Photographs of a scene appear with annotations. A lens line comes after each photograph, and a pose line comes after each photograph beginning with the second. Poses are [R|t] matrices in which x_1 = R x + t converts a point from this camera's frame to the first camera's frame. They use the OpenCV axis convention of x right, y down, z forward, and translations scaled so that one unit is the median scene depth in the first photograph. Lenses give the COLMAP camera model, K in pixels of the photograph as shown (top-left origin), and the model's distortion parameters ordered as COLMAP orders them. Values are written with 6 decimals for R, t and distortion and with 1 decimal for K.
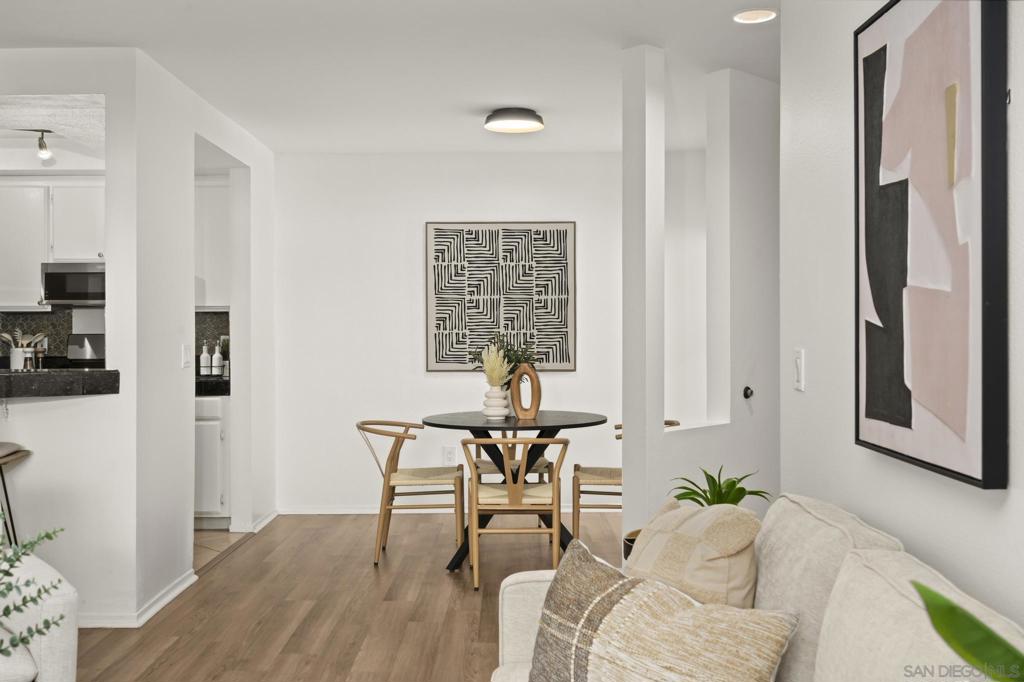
lens RADIAL K [[1001.9, 0, 513.1], [0, 1001.9, 339.2], [0, 0, 1]] dist [-0.000001, 0.000000]
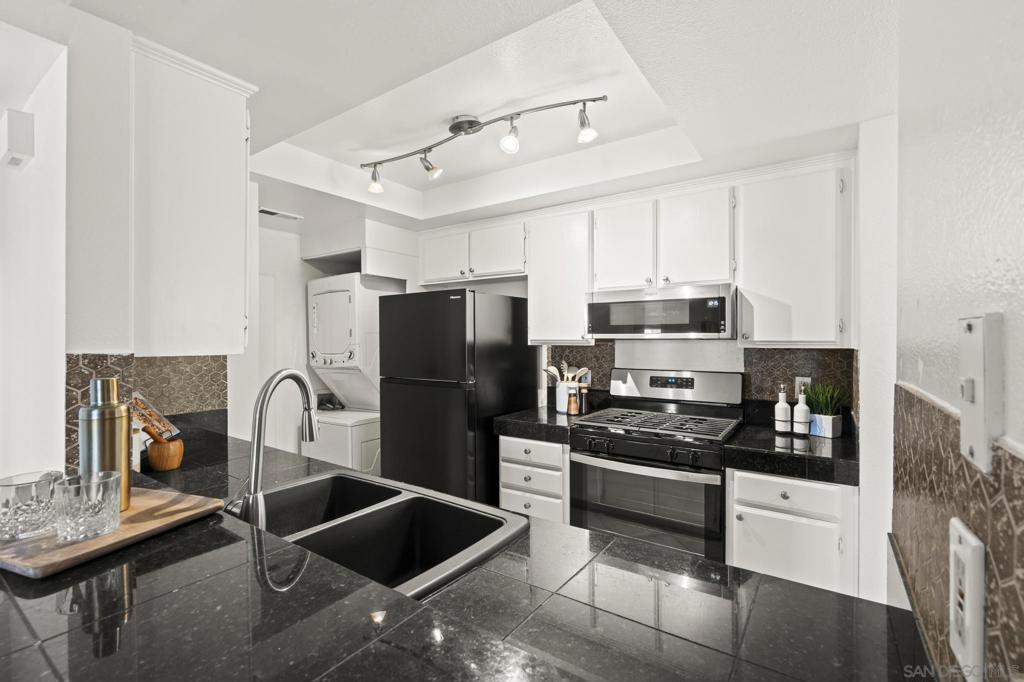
lens RADIAL K [[458.7, 0, 512.1], [0, 458.7, 340.6], [0, 0, 1]] dist [-0.003755, 0.000411]
pose [[0.819754, 0.004677, -0.572697, -0.276639], [-0.003442, 0.999989, 0.003240, -0.033021], [0.572706, -0.000684, 0.819761, 0.599440]]
